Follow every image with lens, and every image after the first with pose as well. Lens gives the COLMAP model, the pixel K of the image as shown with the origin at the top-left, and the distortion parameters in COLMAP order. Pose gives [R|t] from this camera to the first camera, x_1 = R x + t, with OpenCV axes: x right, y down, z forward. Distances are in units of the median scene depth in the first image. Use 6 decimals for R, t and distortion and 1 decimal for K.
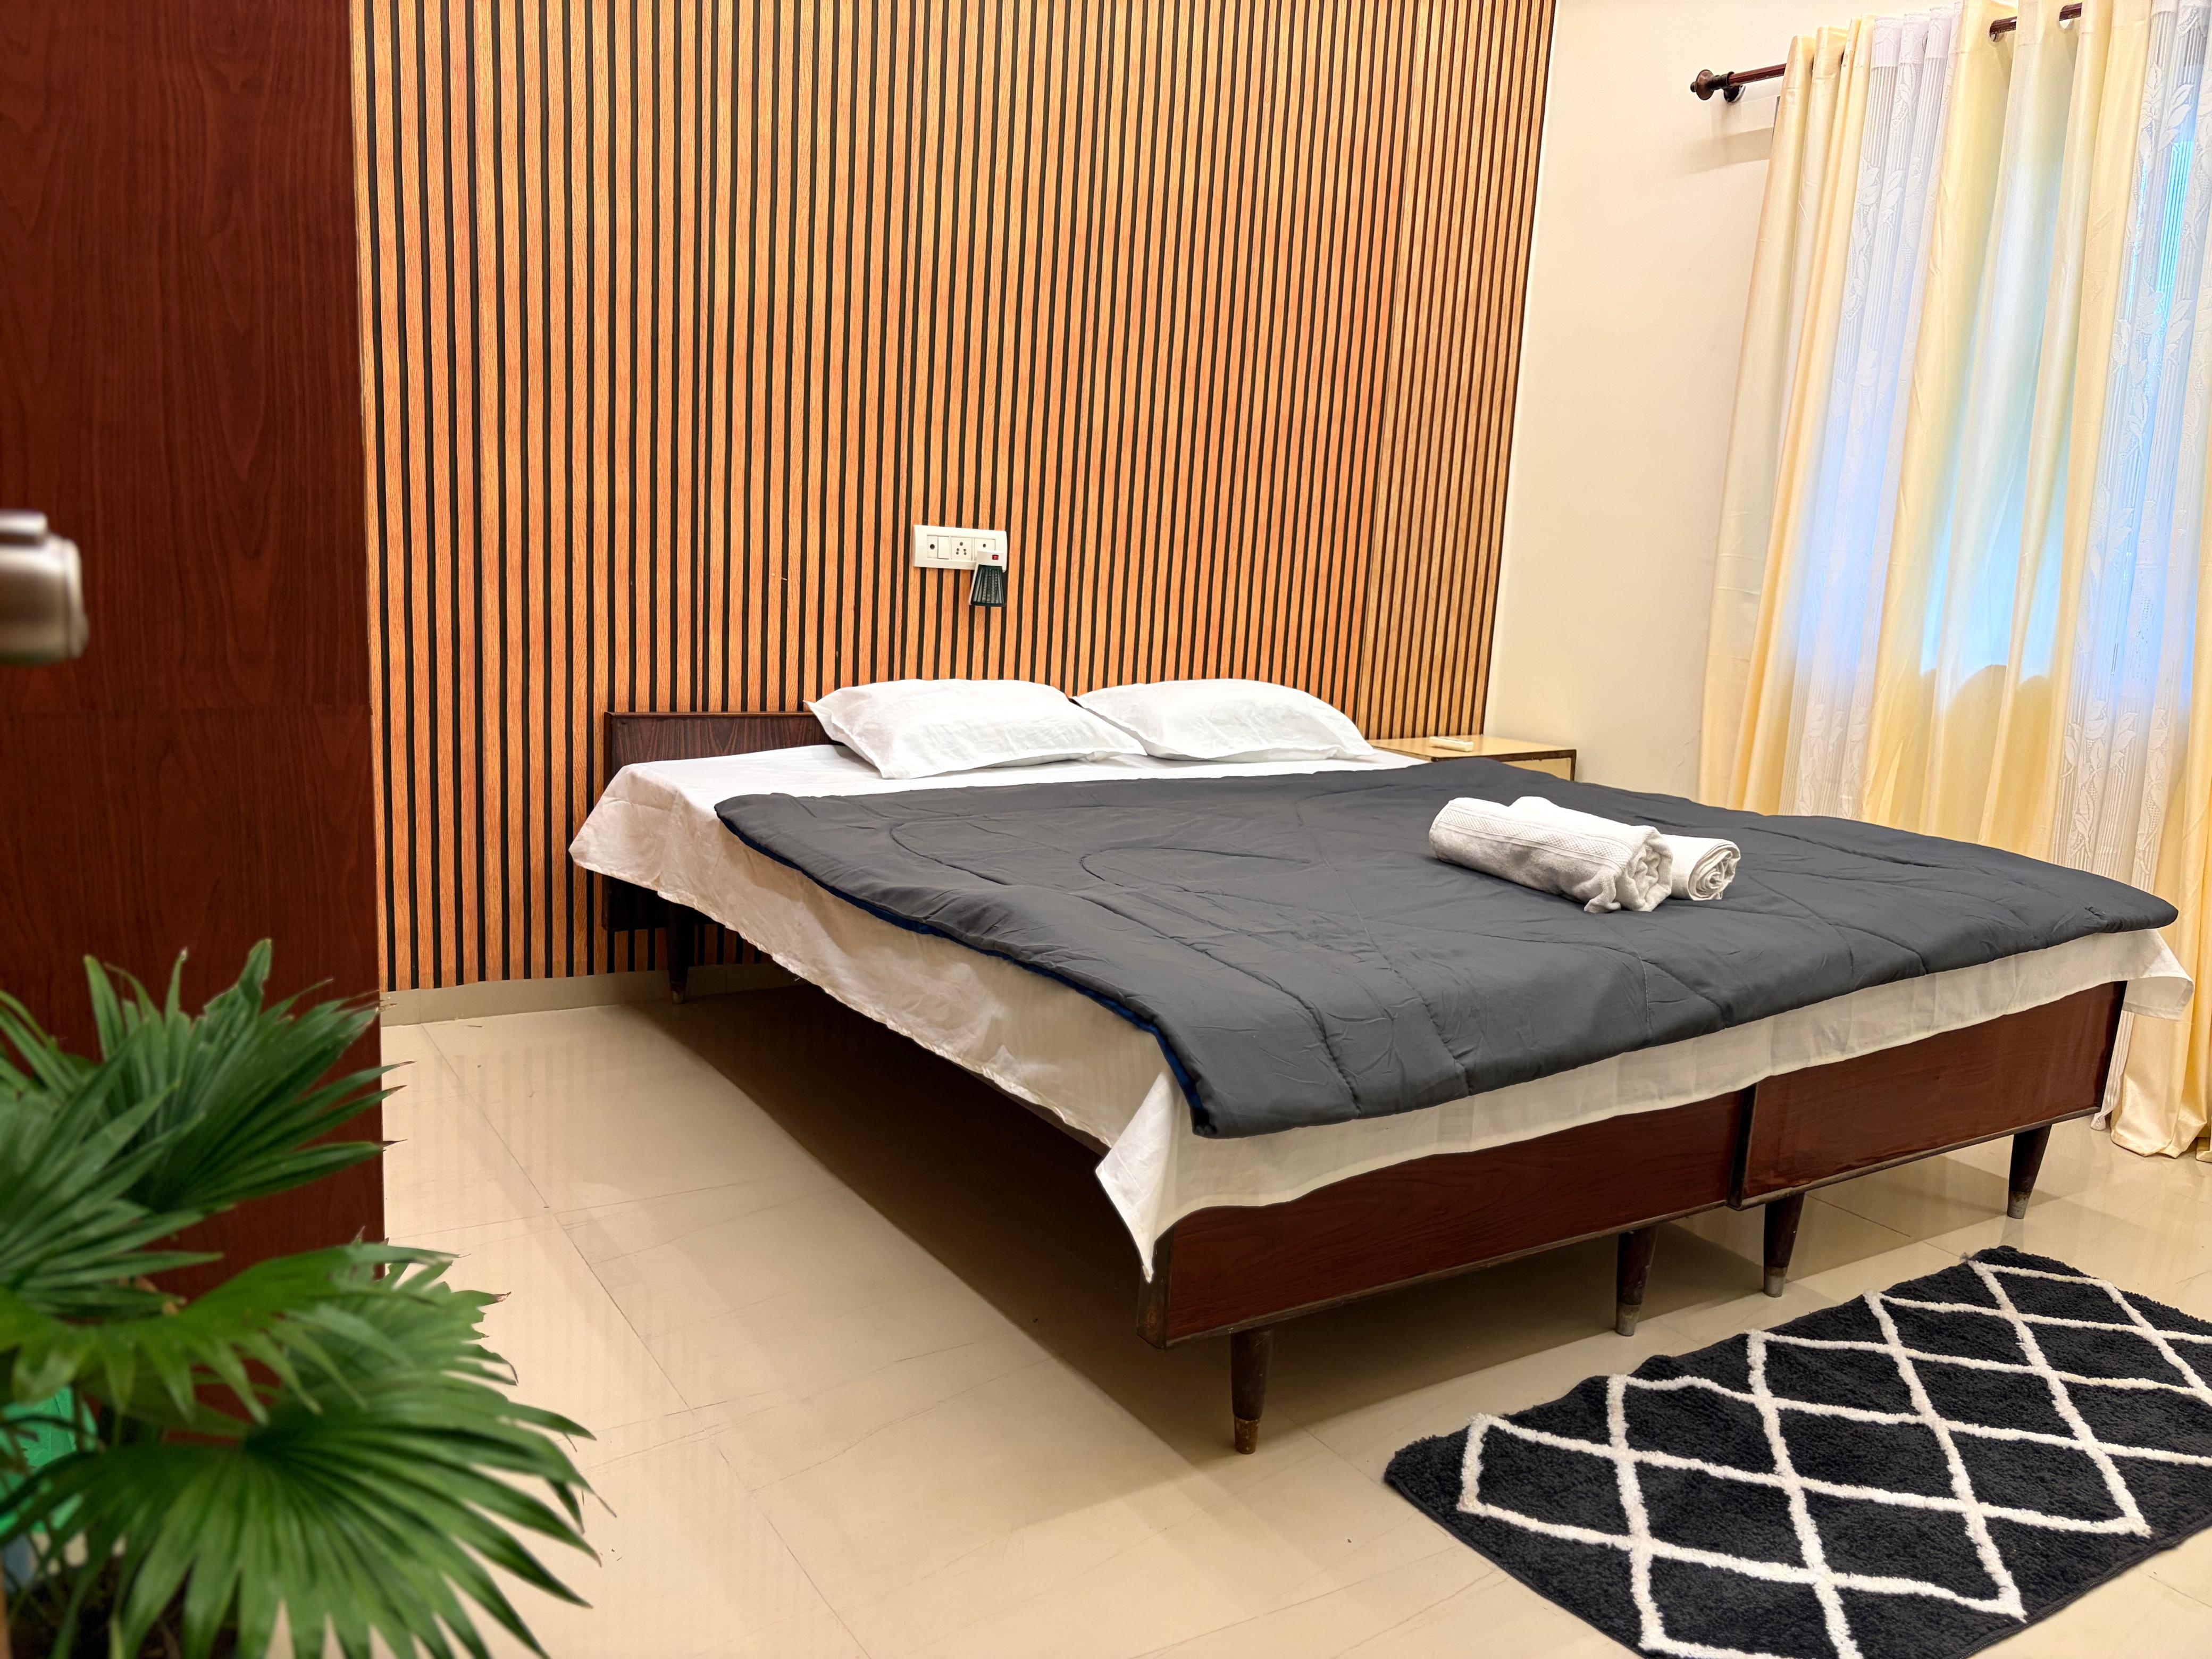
lens RADIAL K [[1710.8, 0, 1099.1], [0, 1710.8, 841.1], [0, 0, 1]] dist [0.037210, -0.045725]
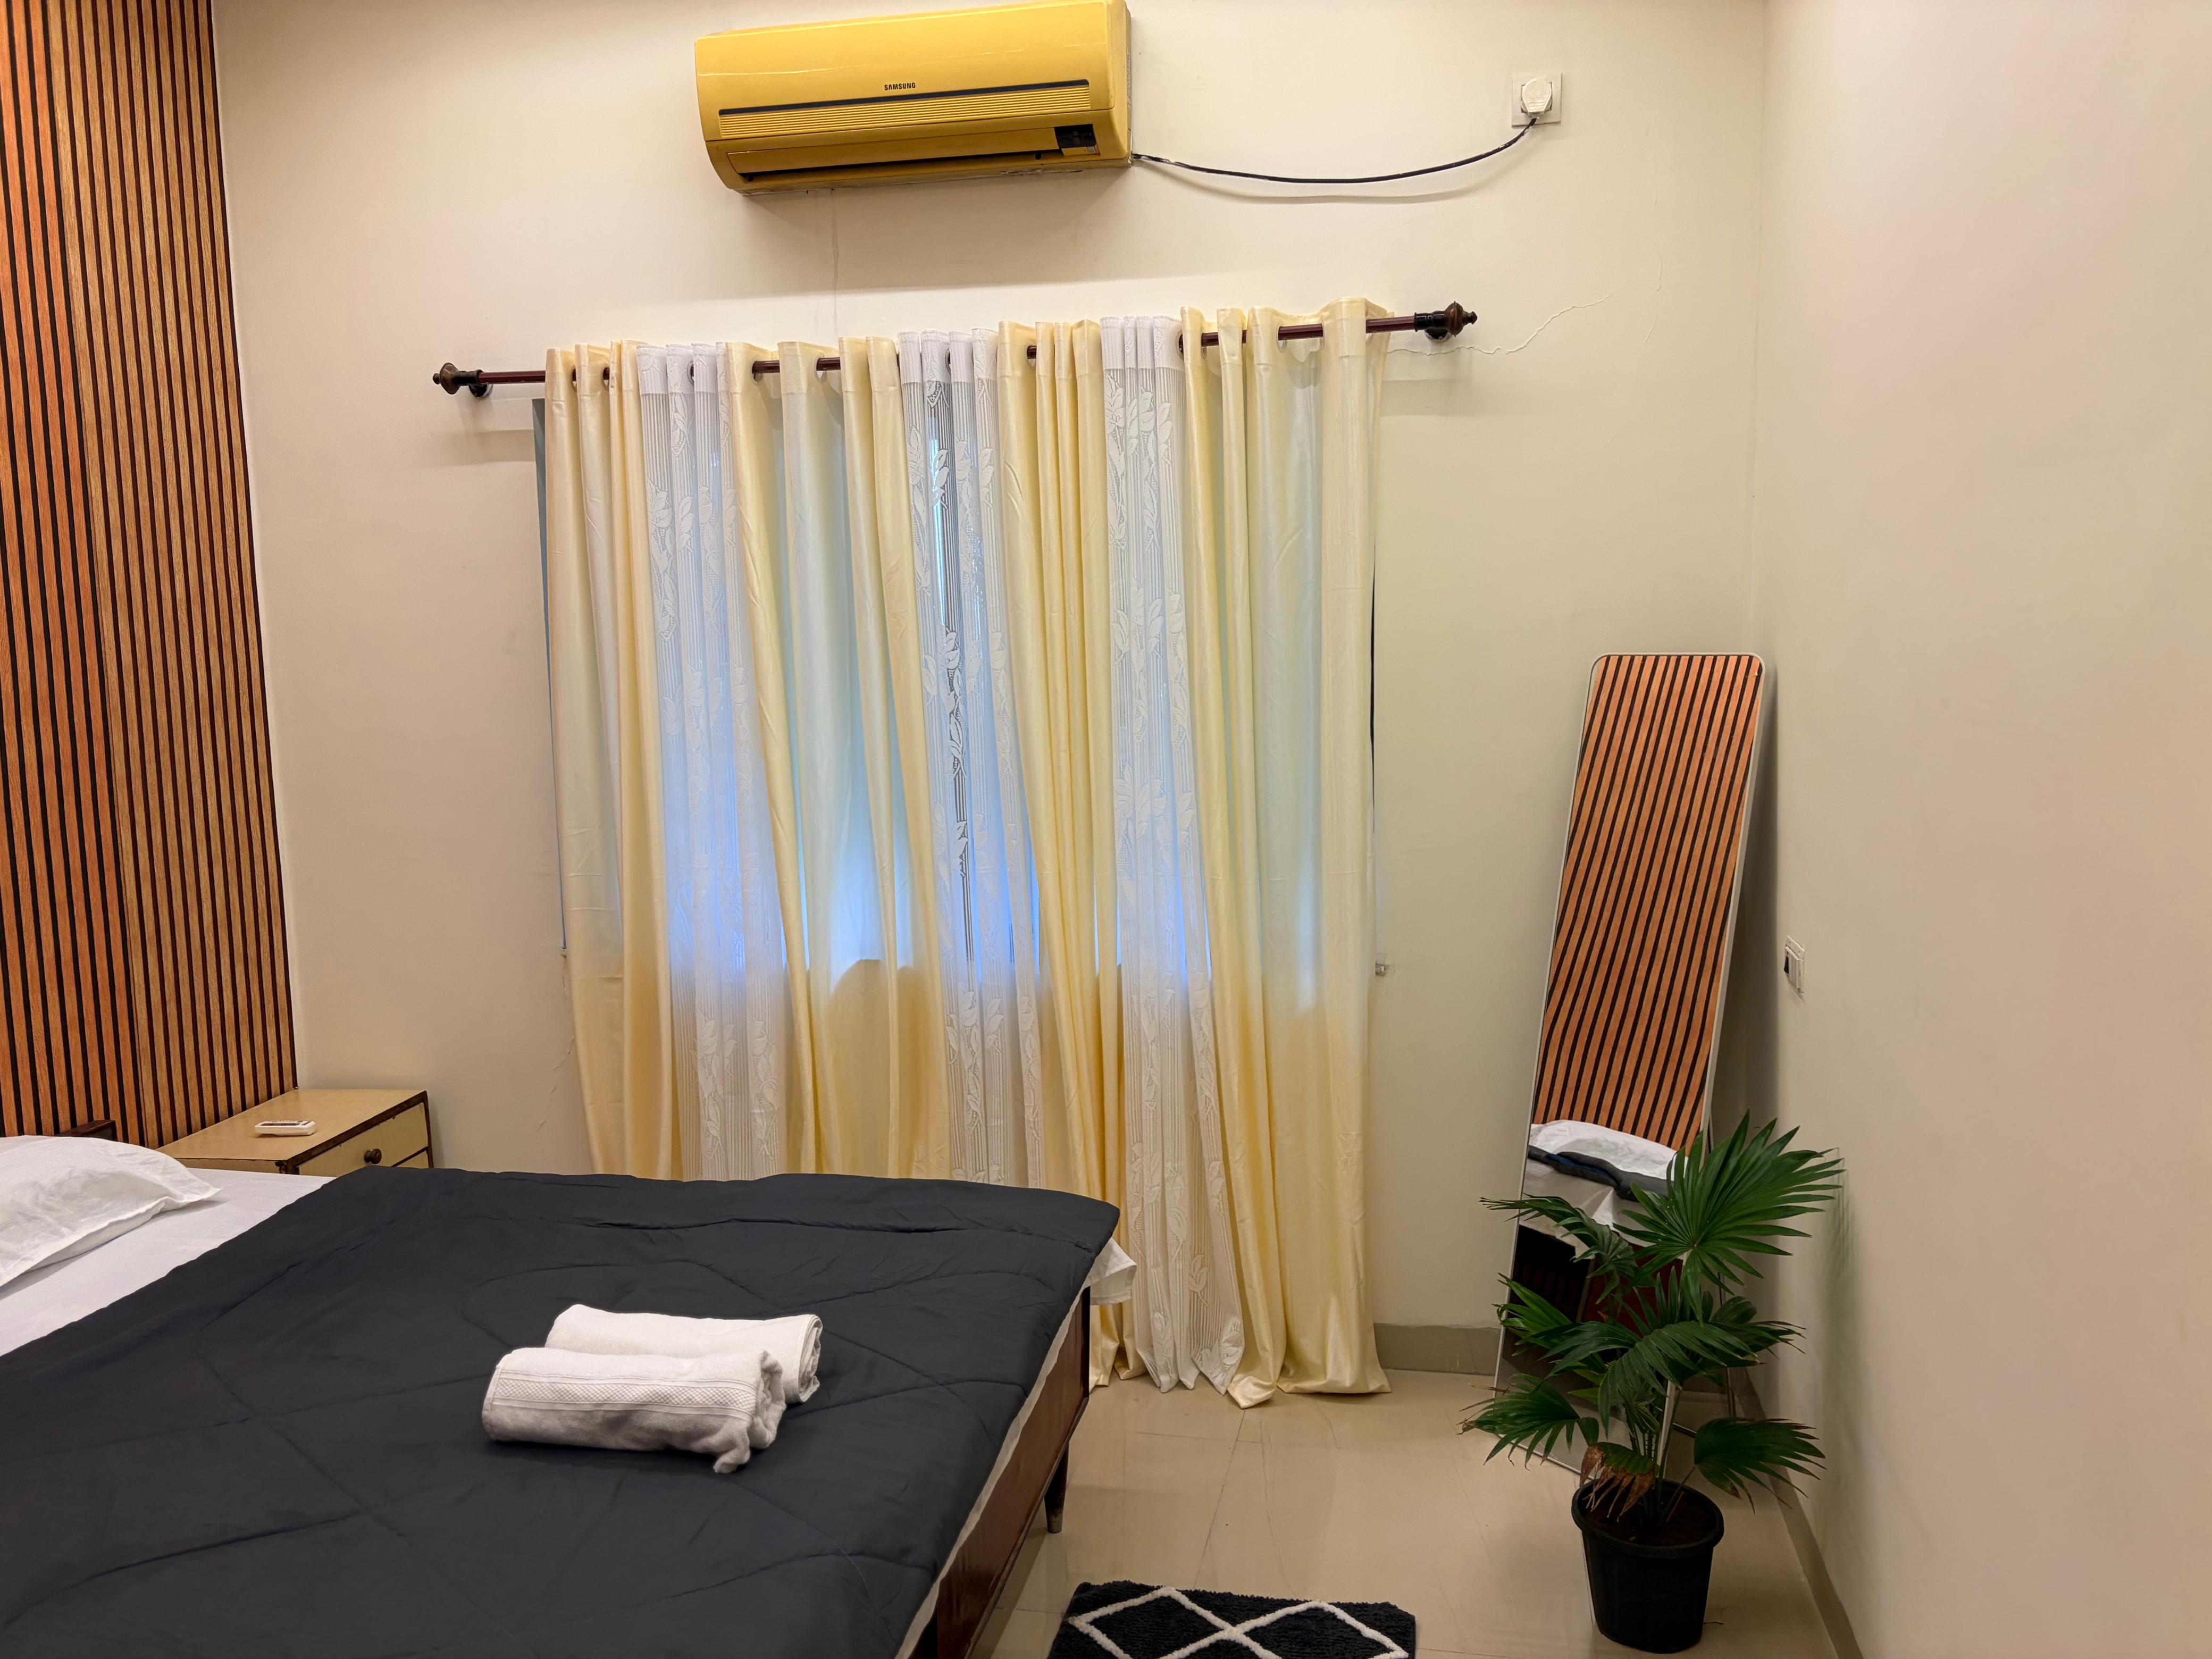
lens RADIAL K [[1710.8, 0, 1112.9], [0, 1710.8, 820.4], [0, 0, 1]] dist [0.037210, -0.045725]
pose [[0.693283, -0.153445, 0.704140, -0.097566], [0.185983, 0.982067, 0.030895, -0.187956], [-0.696254, 0.109540, 0.709388, 0.138339]]
